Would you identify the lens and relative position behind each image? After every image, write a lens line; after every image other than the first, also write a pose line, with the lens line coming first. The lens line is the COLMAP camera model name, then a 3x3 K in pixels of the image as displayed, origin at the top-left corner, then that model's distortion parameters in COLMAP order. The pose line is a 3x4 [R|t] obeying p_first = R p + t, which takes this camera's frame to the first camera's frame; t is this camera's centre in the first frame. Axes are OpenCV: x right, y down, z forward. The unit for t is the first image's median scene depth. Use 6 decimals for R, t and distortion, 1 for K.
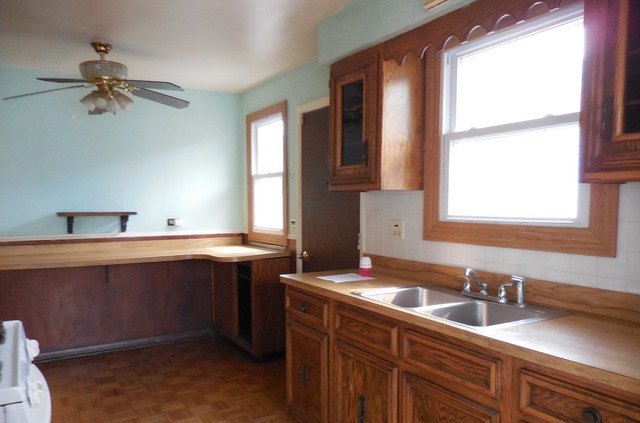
lens RADIAL K [[487.1, 0, 320.2], [0, 487.1, 239.6], [0, 0, 1]] dist [-0.000543, -0.002266]
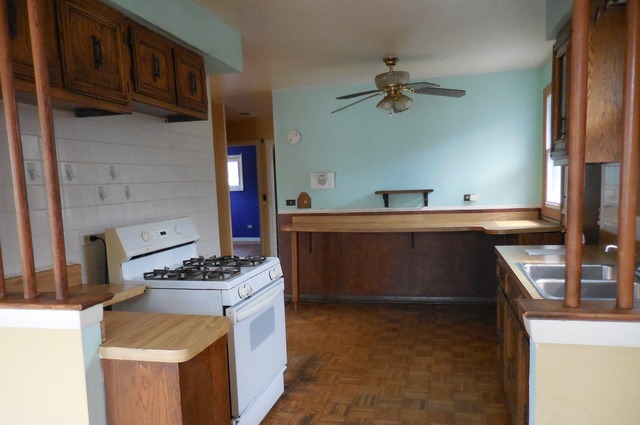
lens RADIAL K [[488.3, 0, 321.8], [0, 488.3, 243.0], [0, 0, 1]] dist [-0.002172, -0.000301]
pose [[0.701869, 0.056648, -0.710050, 0.290380], [-0.015159, 0.997795, 0.064620, 0.000959], [0.712145, -0.034591, 0.701180, -0.034858]]
